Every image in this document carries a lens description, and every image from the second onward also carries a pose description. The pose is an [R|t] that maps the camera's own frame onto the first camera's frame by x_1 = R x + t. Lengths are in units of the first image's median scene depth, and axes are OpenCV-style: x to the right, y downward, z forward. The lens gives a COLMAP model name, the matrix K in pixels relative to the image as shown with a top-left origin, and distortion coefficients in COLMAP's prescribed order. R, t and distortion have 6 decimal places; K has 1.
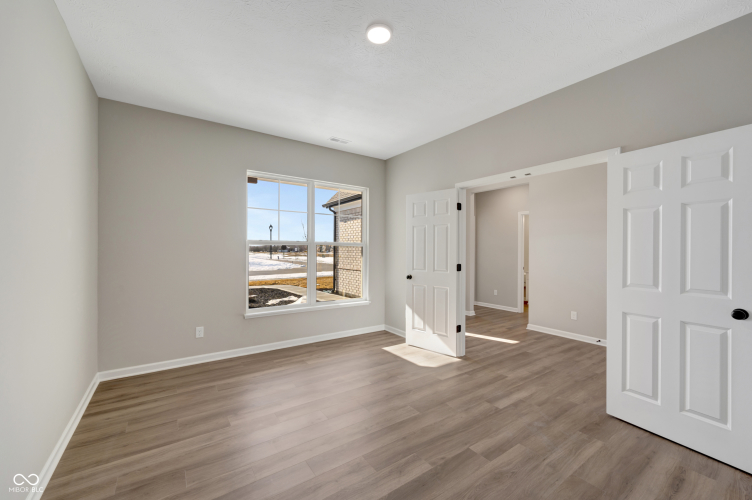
lens RADIAL K [[298.4, 0, 376.4], [0, 298.4, 252.8], [0, 0, 1]] dist [0.003496, 0.000005]
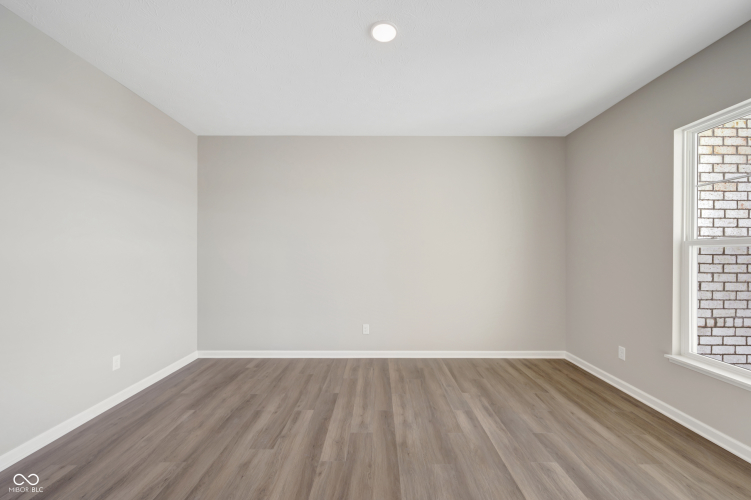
lens RADIAL K [[298.0, 0, 375.9], [0, 298.0, 252.8], [0, 0, 1]] dist [0.003496, 0.000005]
pose [[-0.572577, -0.009519, -0.819796, 0.638291], [-0.012264, 0.999920, -0.003044, -0.002826], [0.819759, 0.008311, -0.572648, 1.192041]]
